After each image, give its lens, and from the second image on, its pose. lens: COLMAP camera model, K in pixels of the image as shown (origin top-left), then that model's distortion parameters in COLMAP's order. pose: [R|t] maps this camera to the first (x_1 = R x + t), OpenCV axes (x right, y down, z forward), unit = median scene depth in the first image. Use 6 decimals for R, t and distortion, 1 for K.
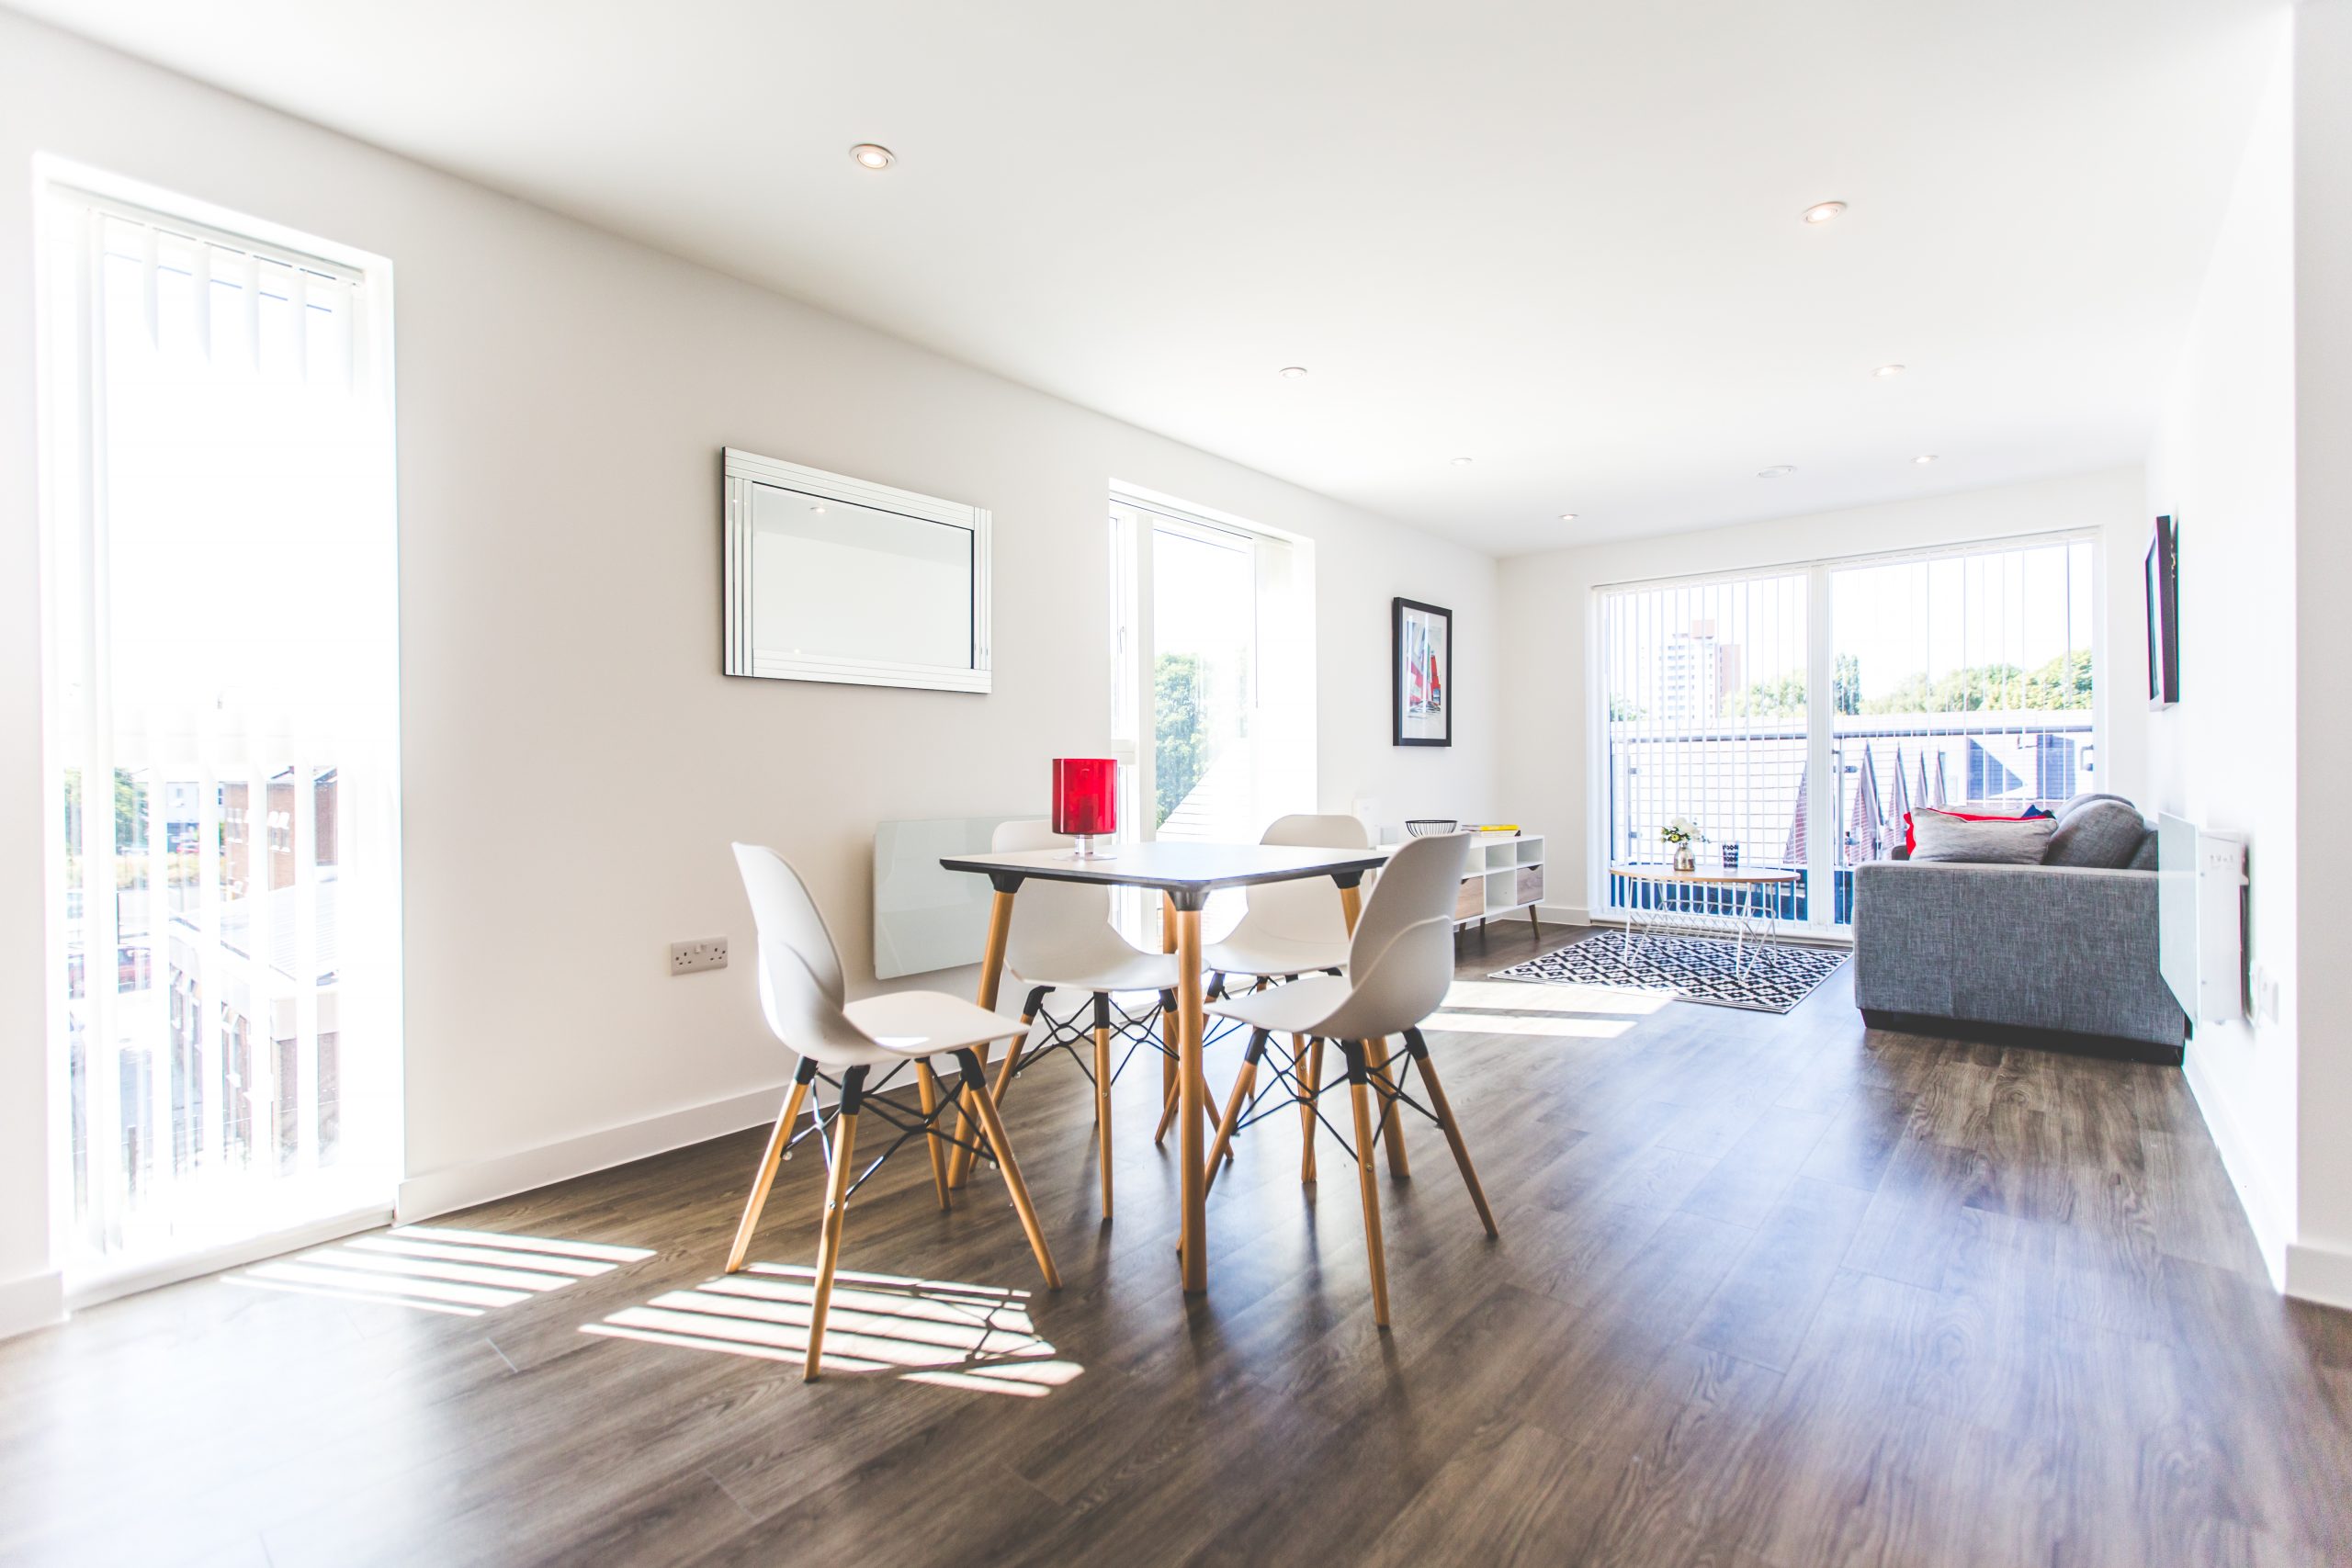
lens RADIAL K [[1060.2, 0, 1178.4], [0, 1060.2, 792.2], [0, 0, 1]] dist [0.001637, -0.000226]
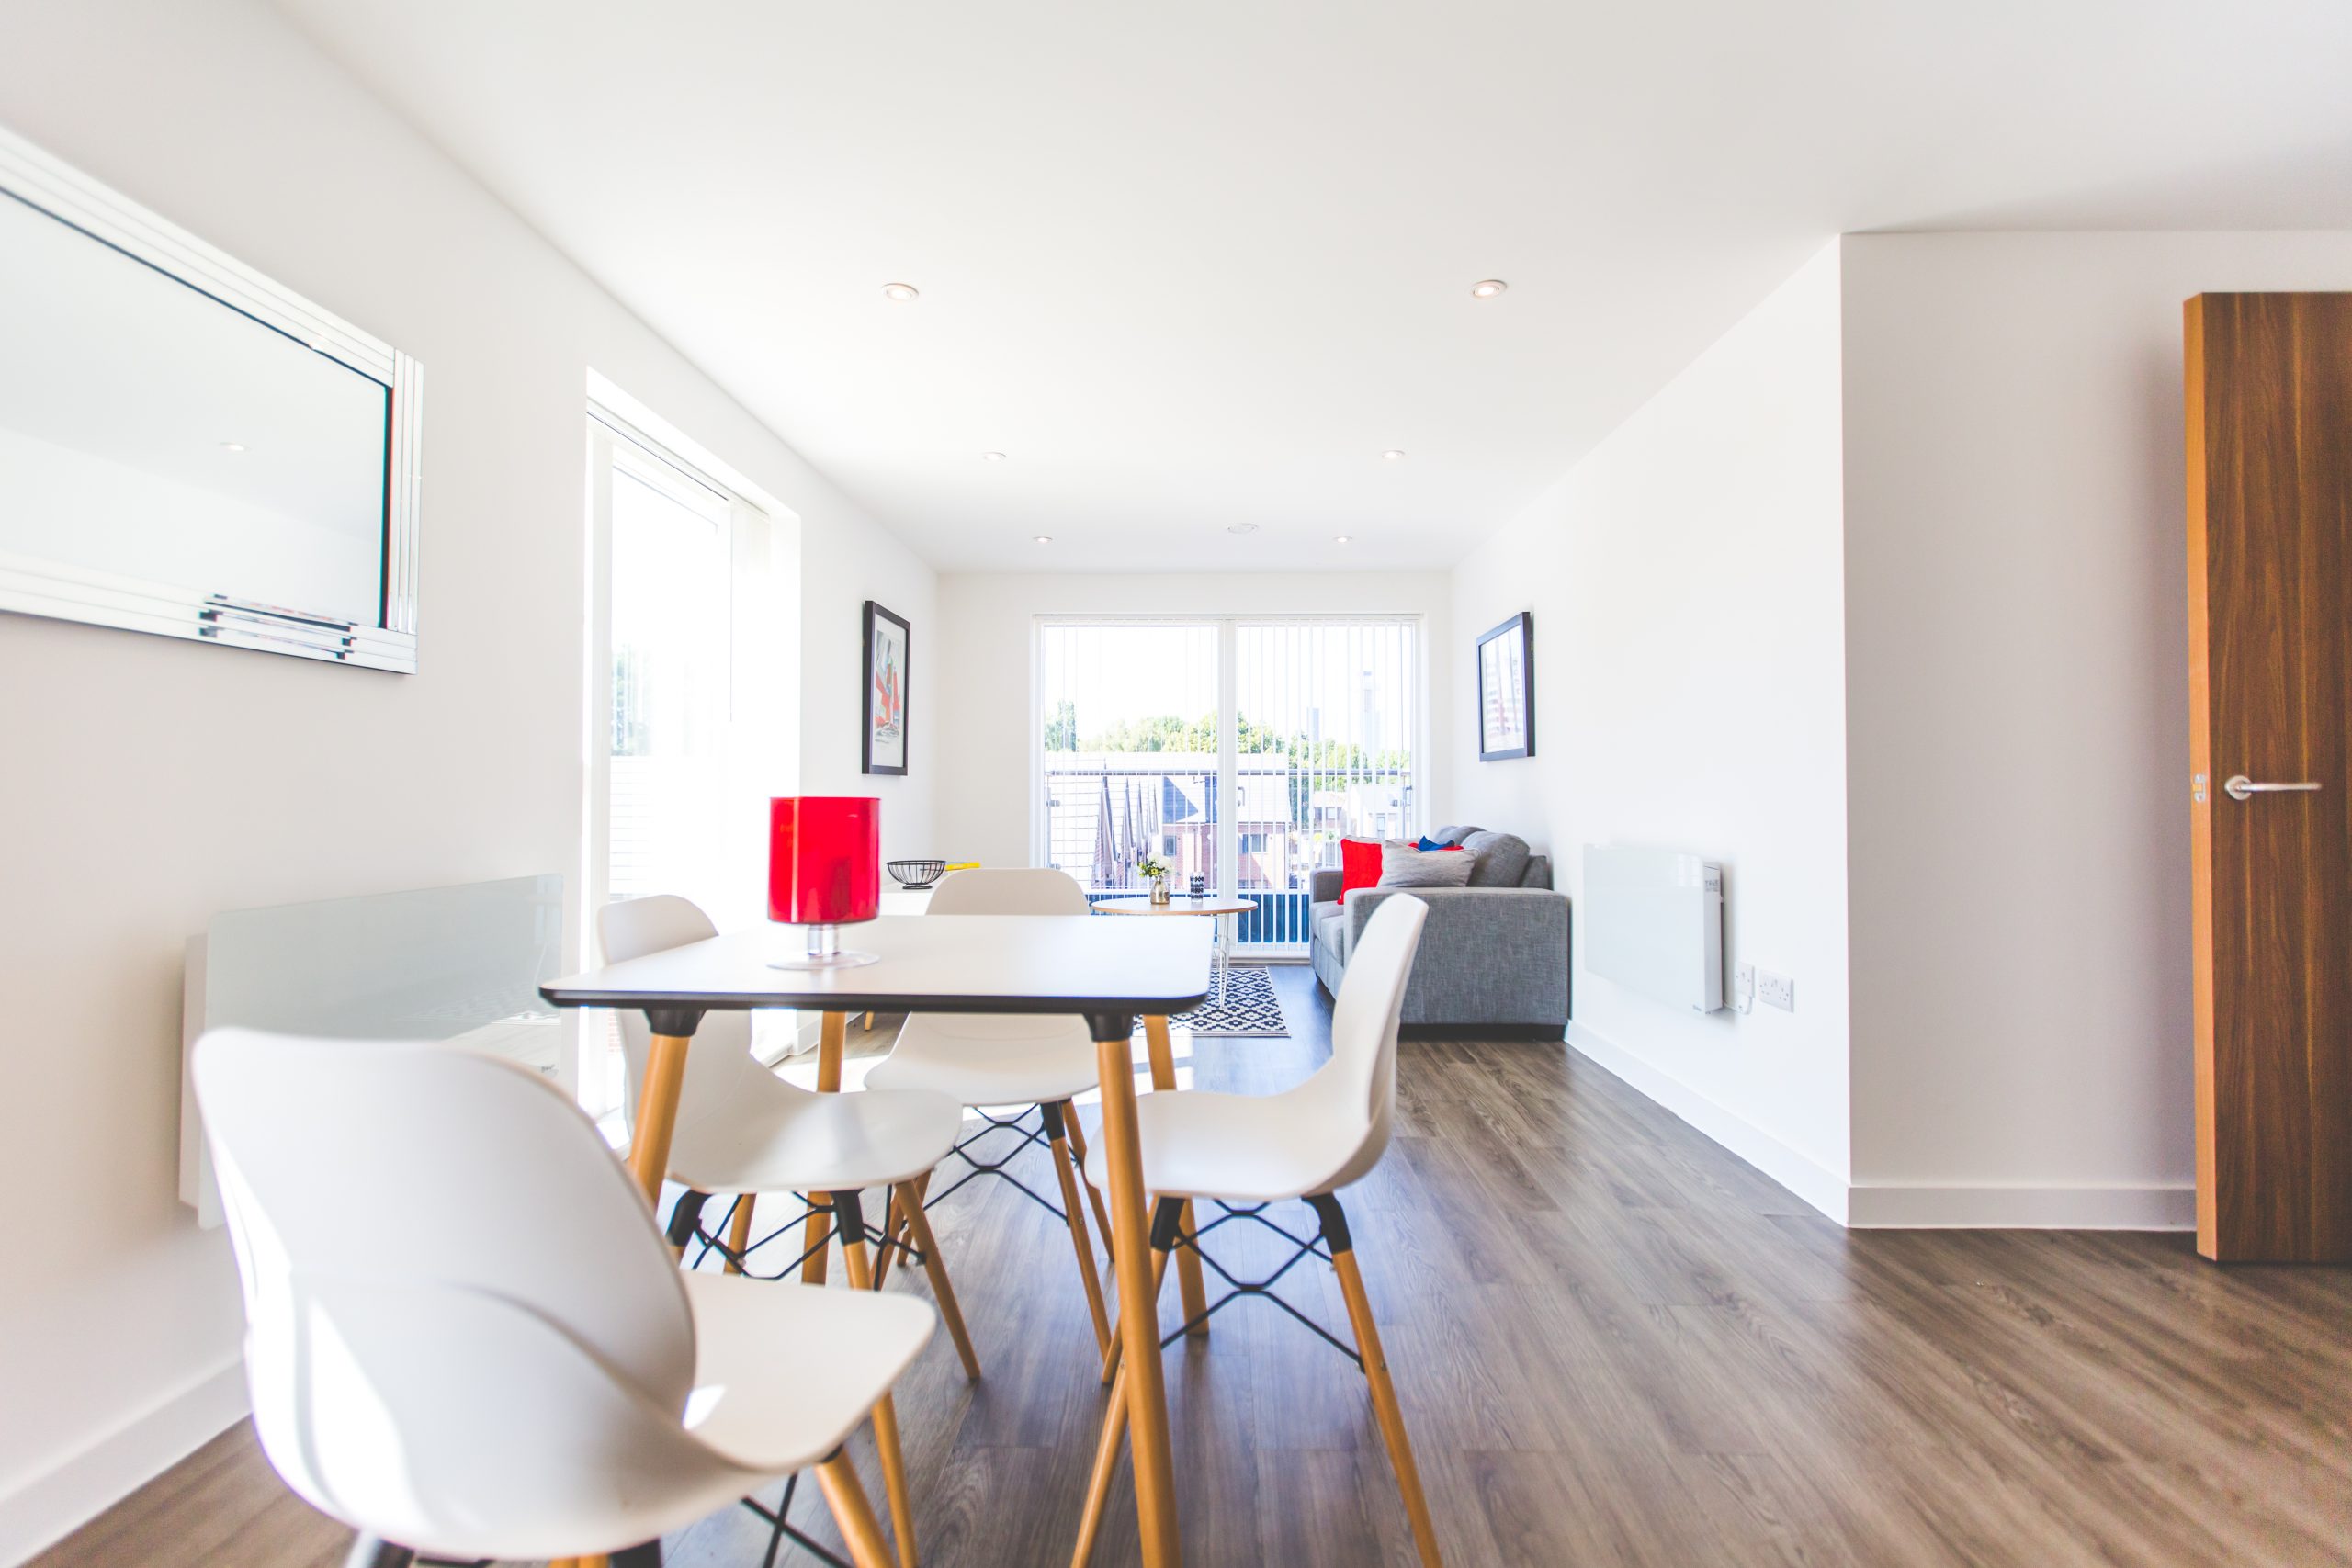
lens RADIAL K [[1060.2, 0, 1178.4], [0, 1060.2, 792.2], [0, 0, 1]] dist [0.001637, -0.000226]
pose [[0.773871, 0.011353, 0.633241, -0.208589], [0.004093, 0.999729, -0.022925, -0.012799], [-0.633329, 0.020332, 0.773615, 0.272201]]
